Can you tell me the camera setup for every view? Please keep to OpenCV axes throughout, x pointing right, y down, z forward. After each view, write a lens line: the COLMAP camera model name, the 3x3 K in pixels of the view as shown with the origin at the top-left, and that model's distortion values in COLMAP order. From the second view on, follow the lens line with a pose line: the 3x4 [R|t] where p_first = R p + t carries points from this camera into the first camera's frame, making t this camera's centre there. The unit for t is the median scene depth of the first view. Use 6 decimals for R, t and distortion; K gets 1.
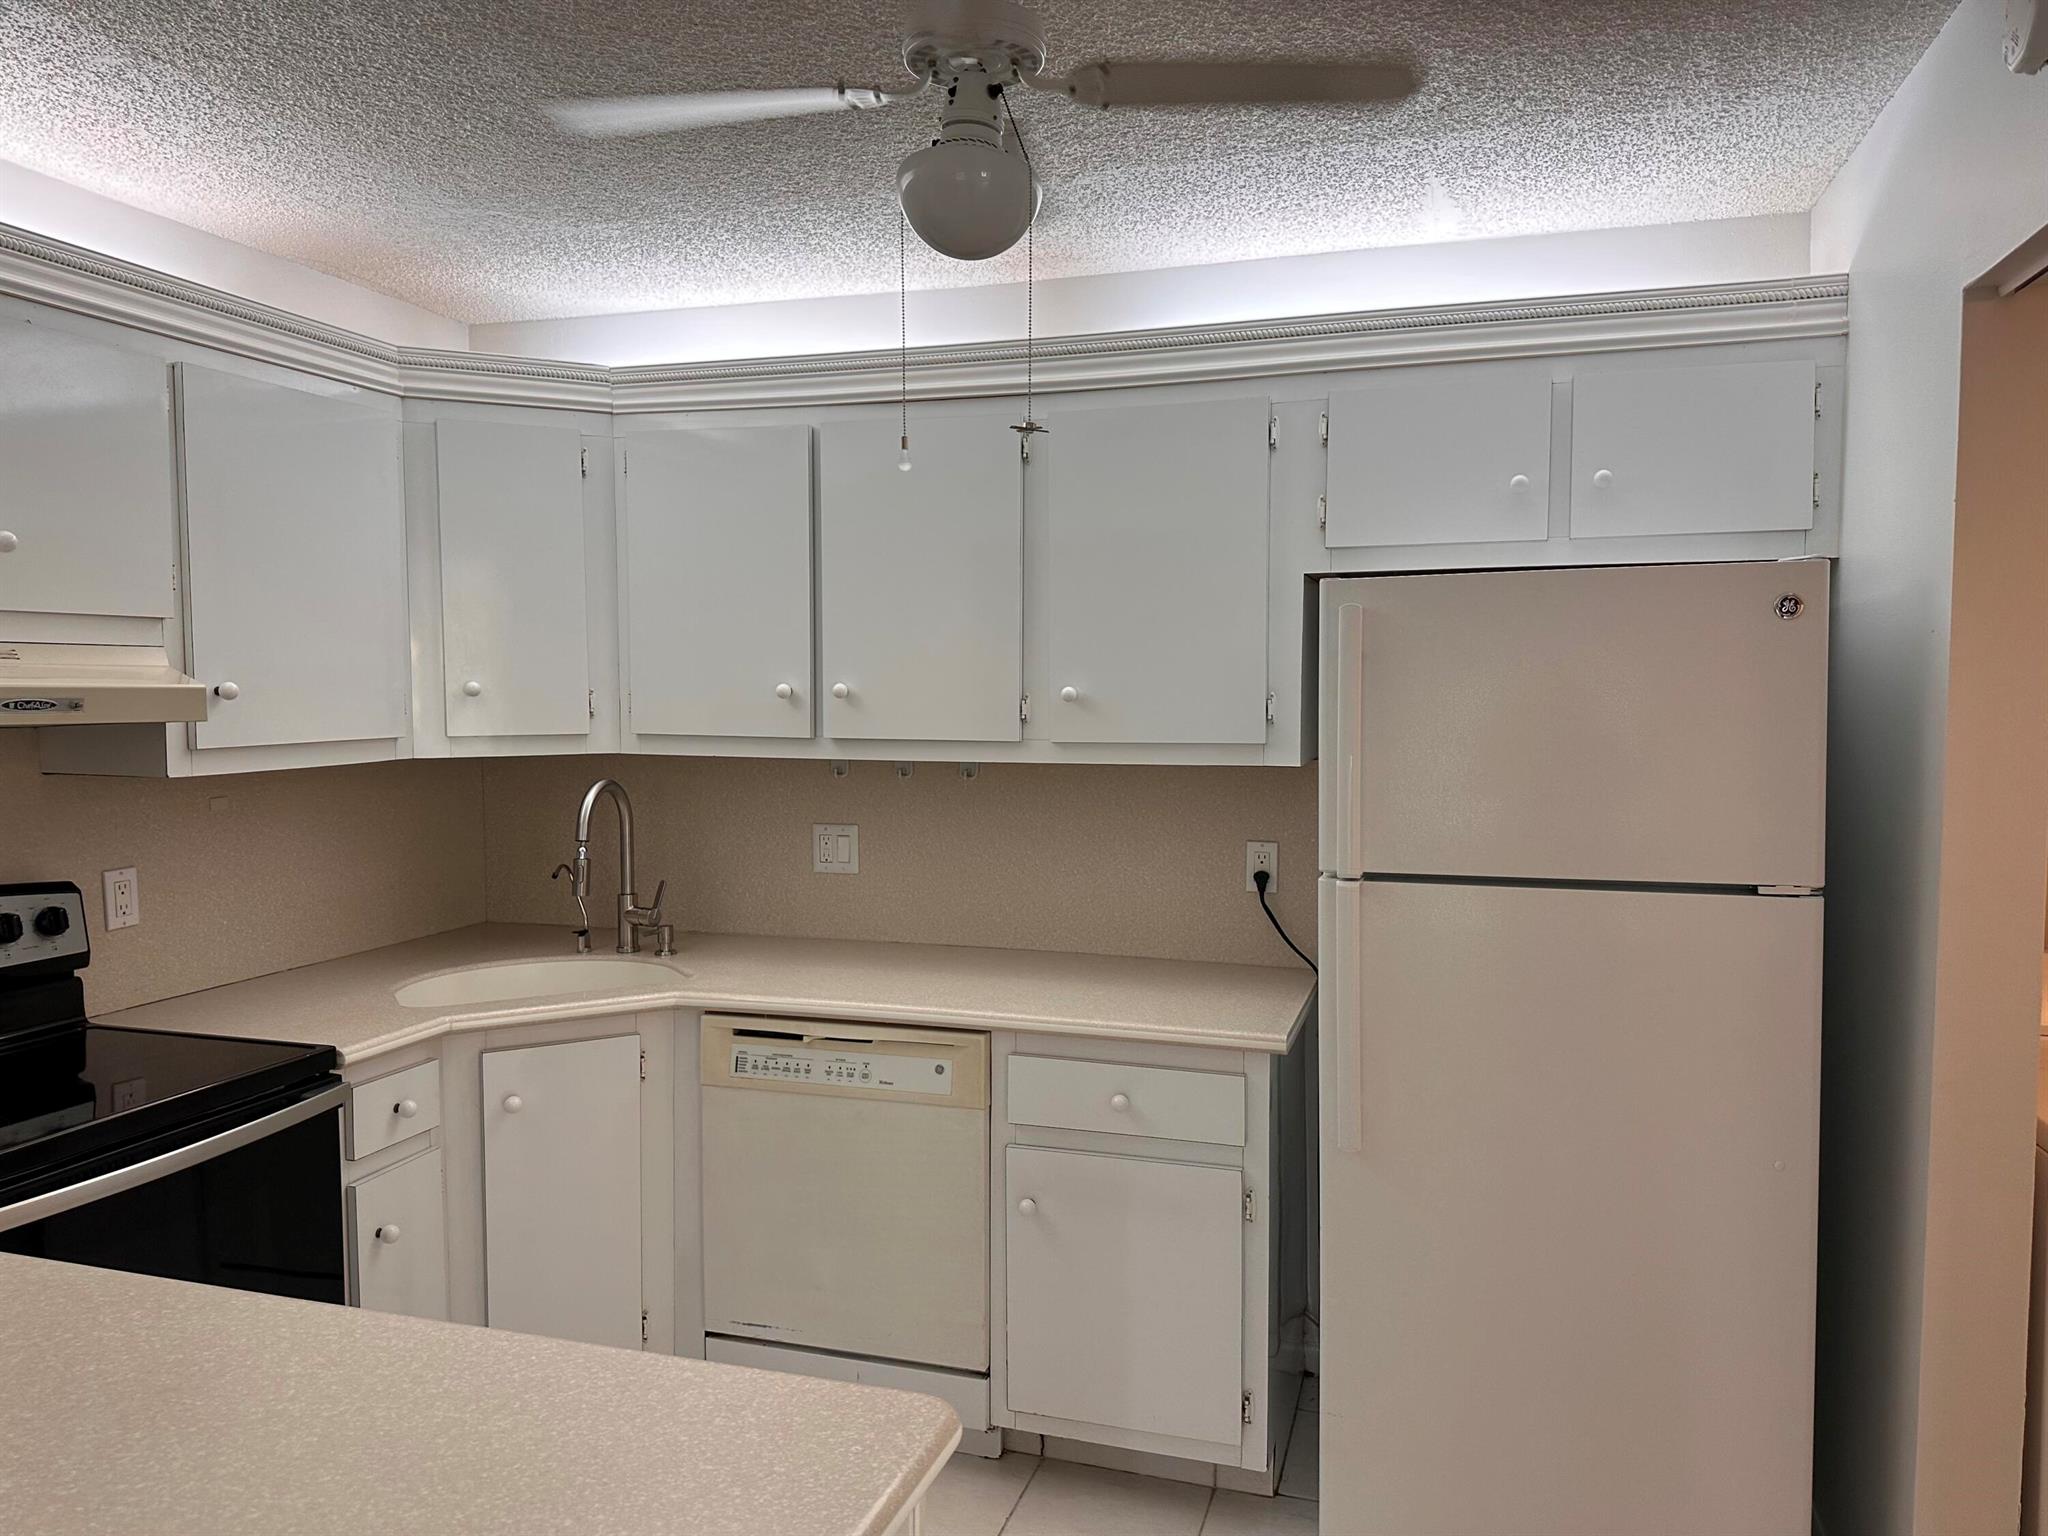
lens RADIAL K [[1441.9, 0, 1024.0], [0, 1441.9, 768.0], [0, 0, 1]] dist [0.126475, -0.145799]
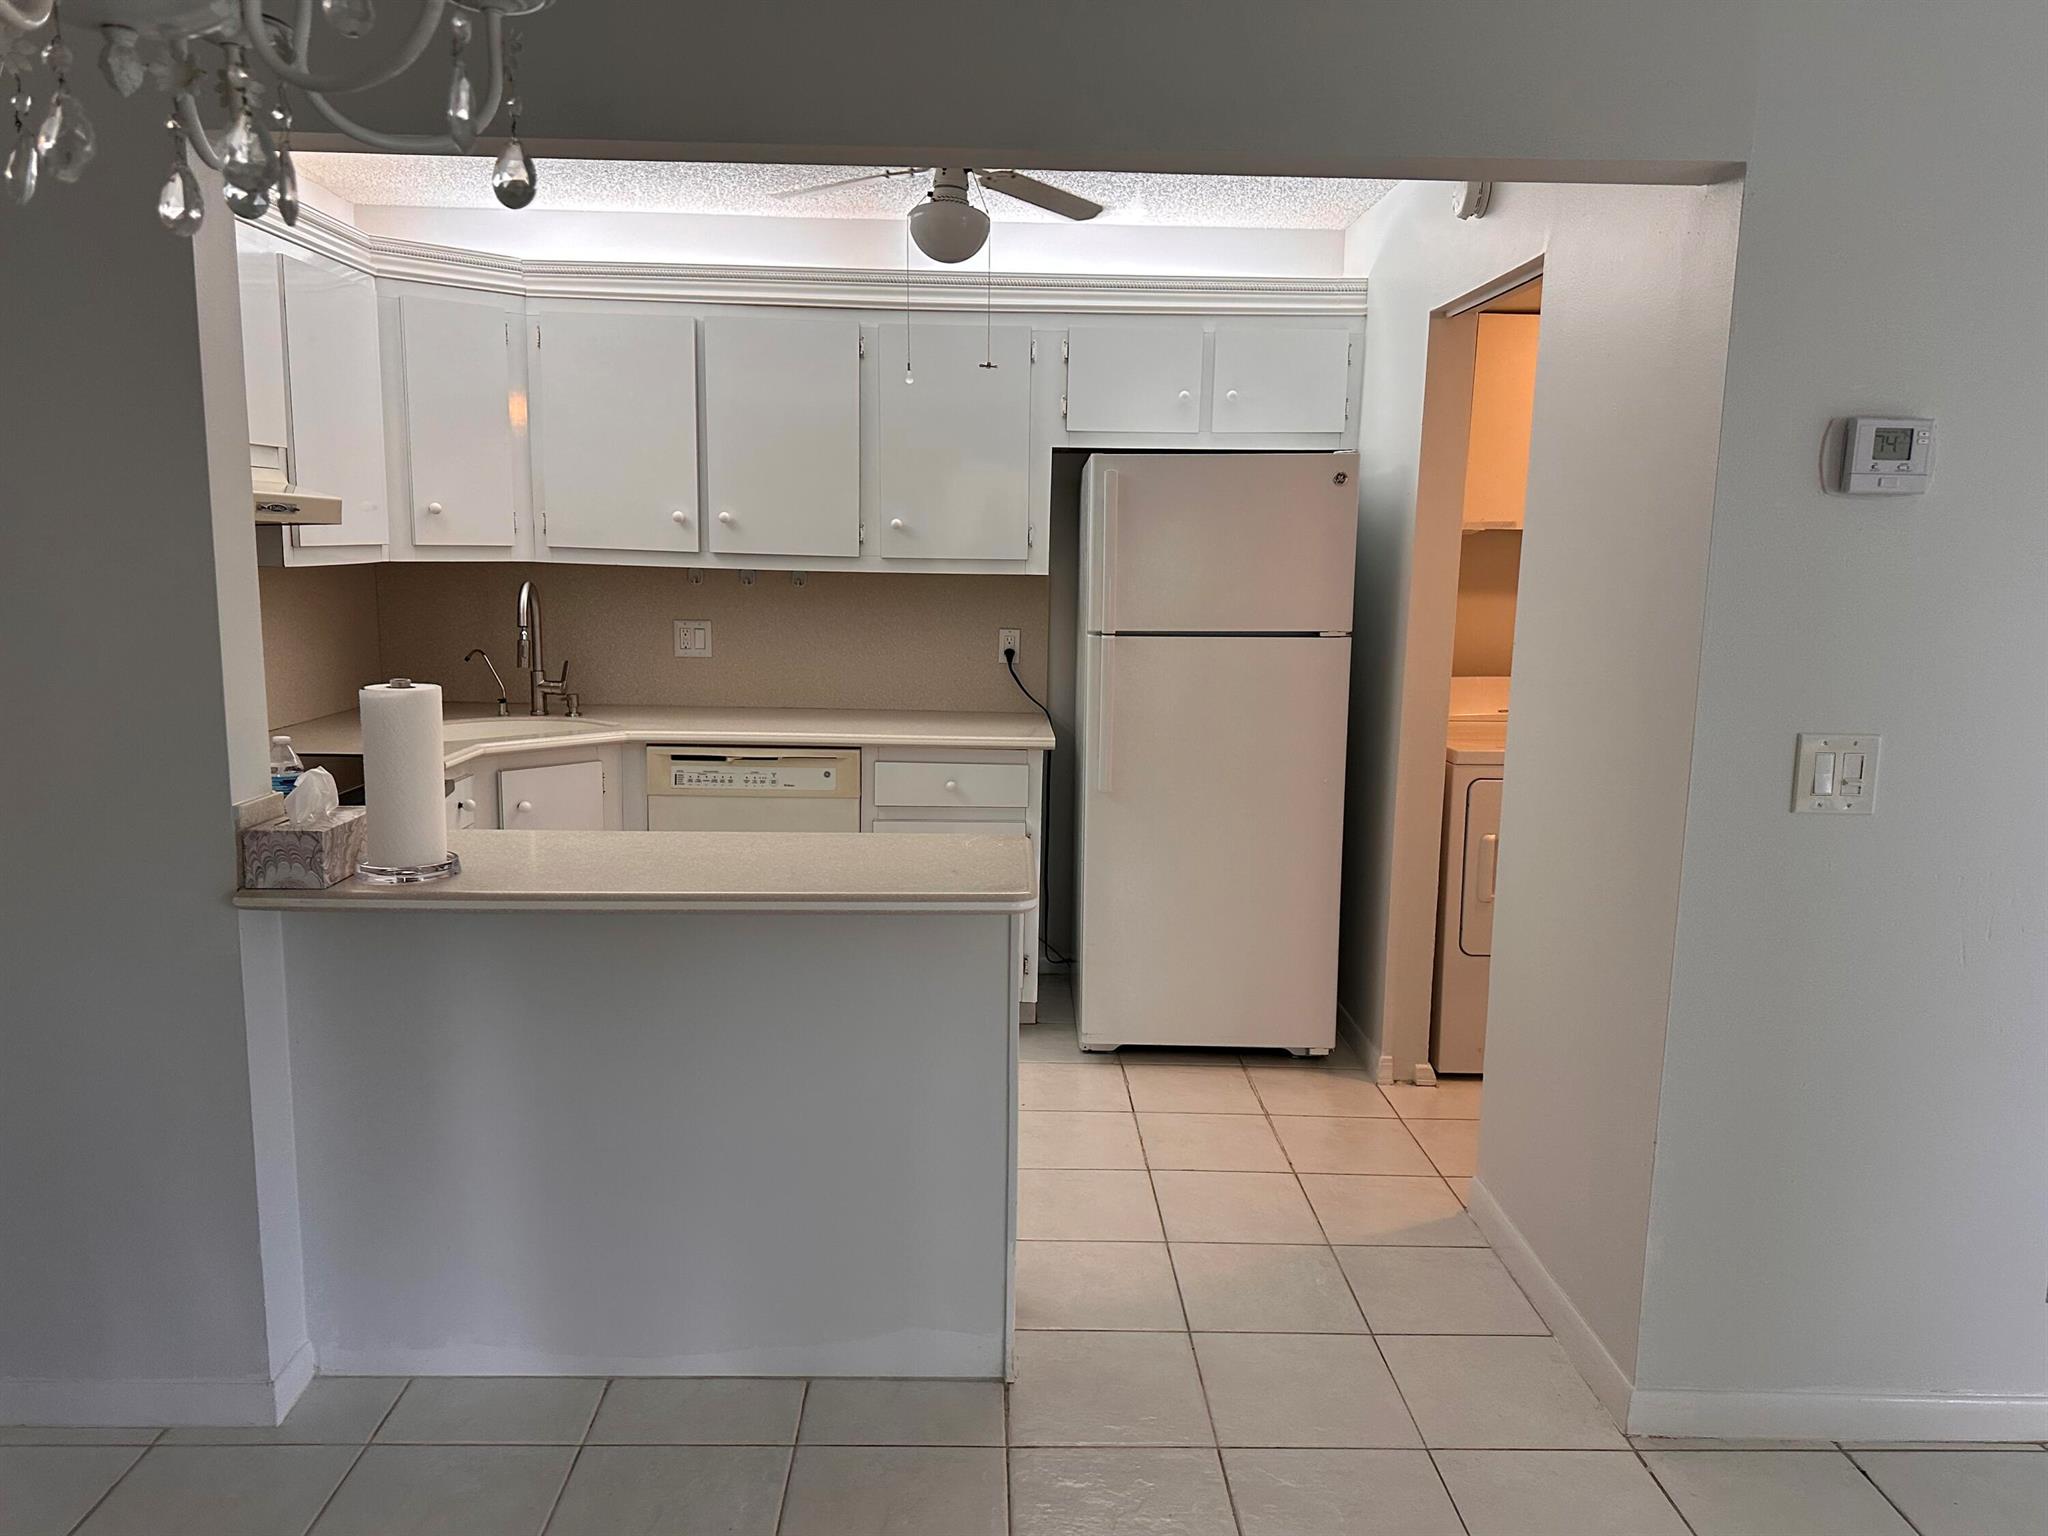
lens RADIAL K [[1441.9, 0, 1024.0], [0, 1441.9, 768.0], [0, 0, 1]] dist [0.126475, -0.145799]
pose [[0.949691, -0.031749, 0.311574, -0.322075], [0.000375, 0.994963, 0.100243, 0.049635], [-0.313187, -0.095083, 0.944920, -0.467333]]
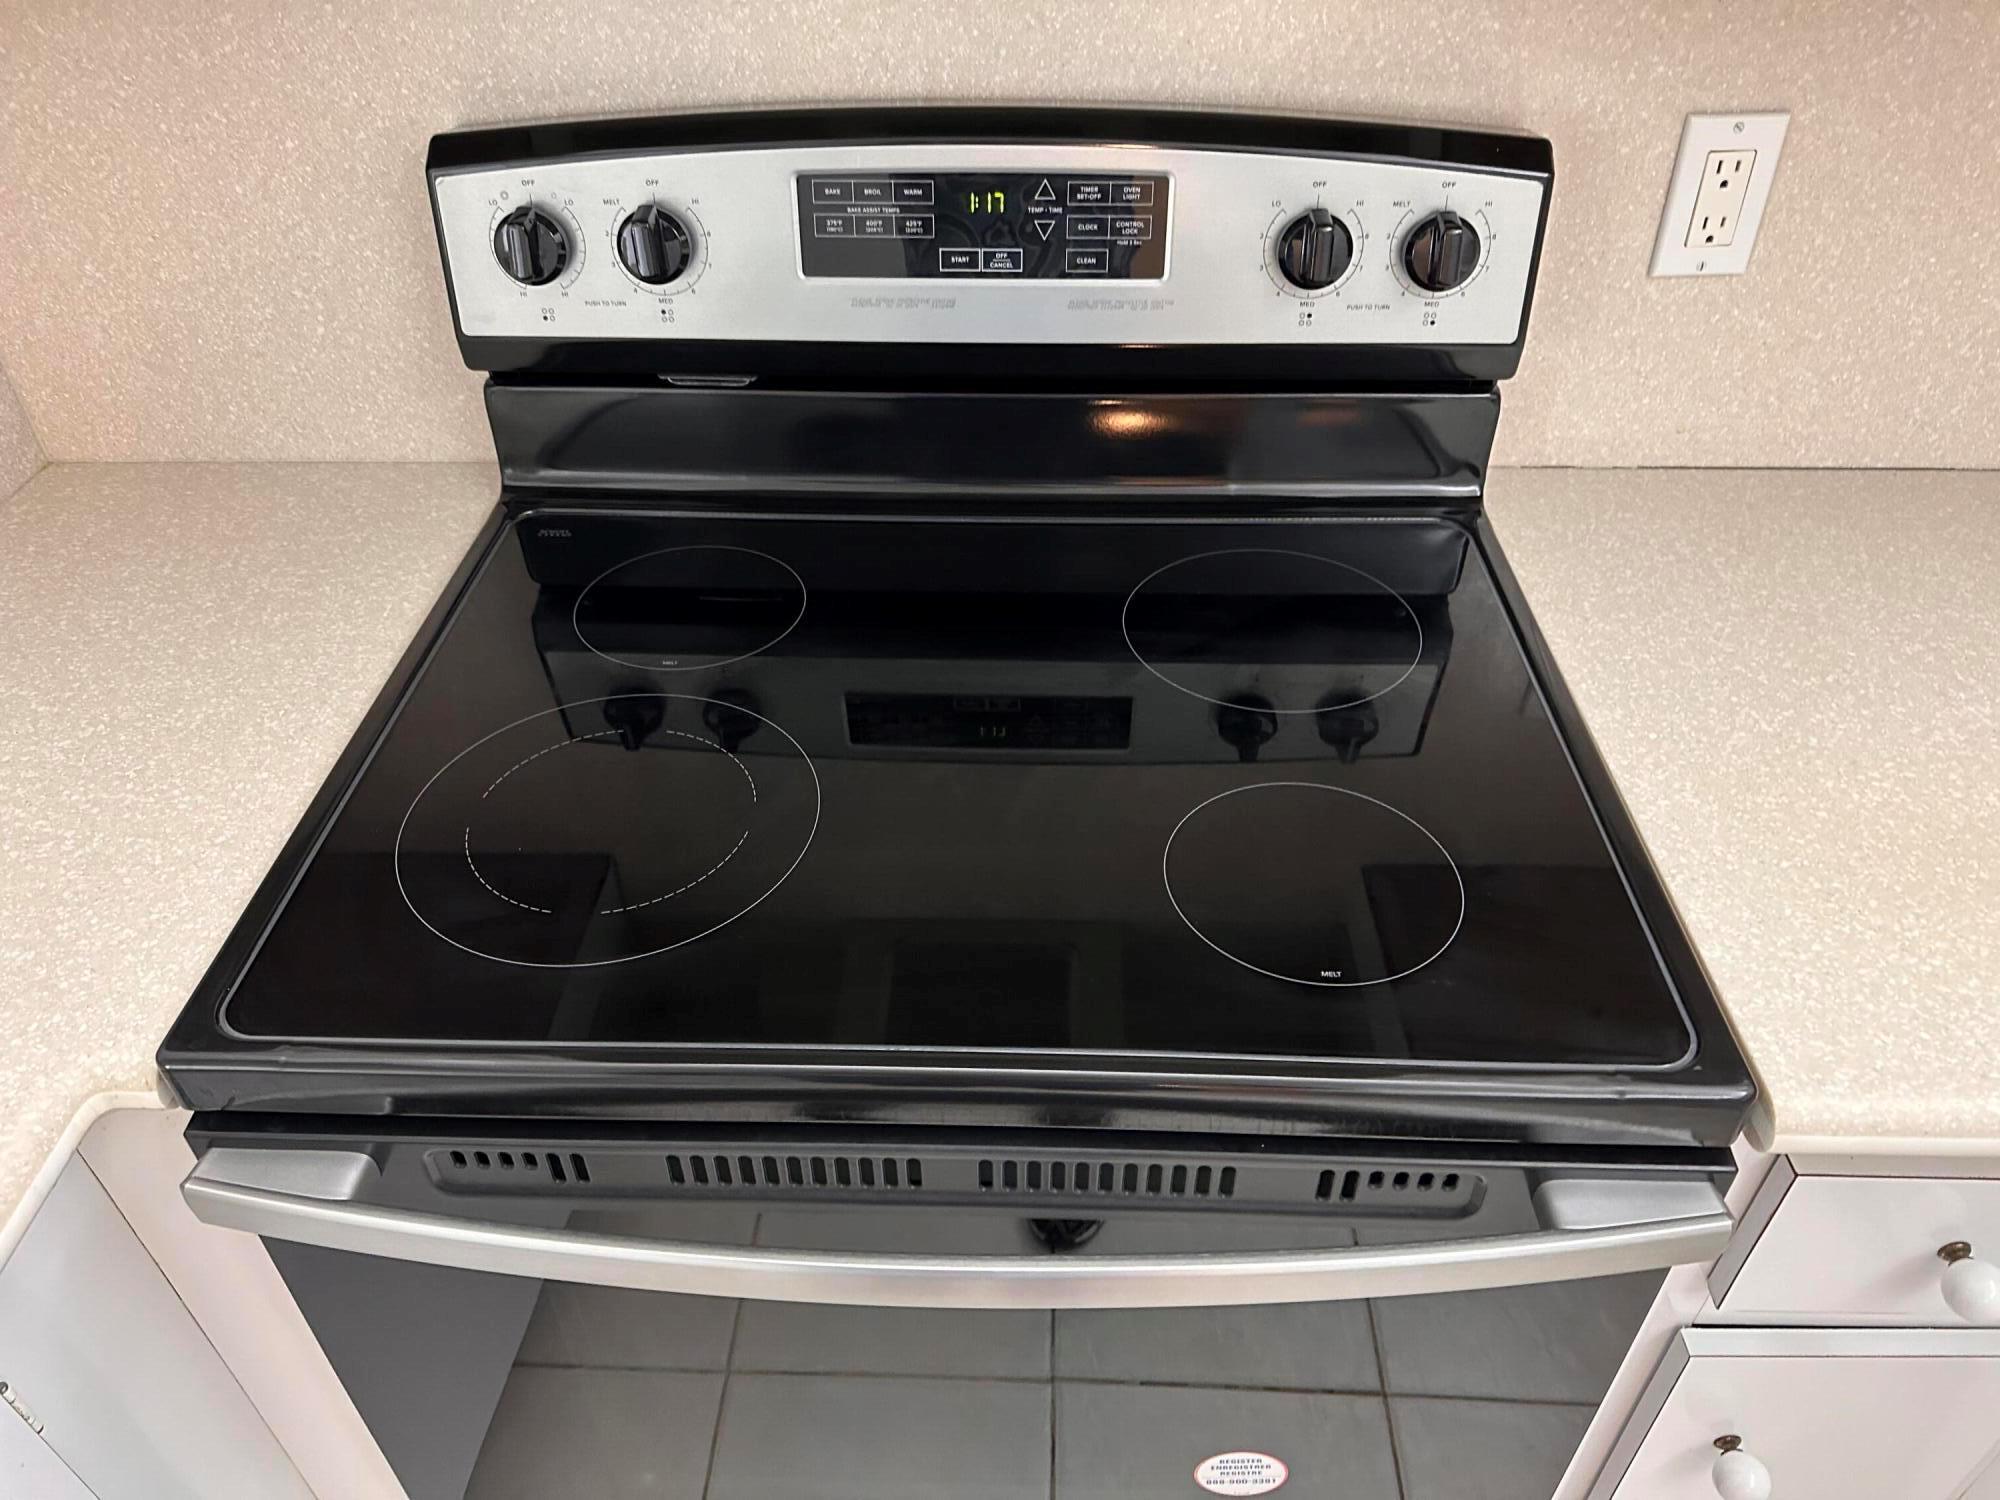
lens RADIAL K [[1415.5, 0, 995.5], [0, 1415.5, 746.8], [0, 0, 1]] dist [0.000351, -0.000910]
pose [[0.278392, 0.598679, -0.751053, -0.300428], [-0.048057, 0.789669, 0.611648, -0.011838], [0.959265, -0.134184, 0.248608, 0.697825]]
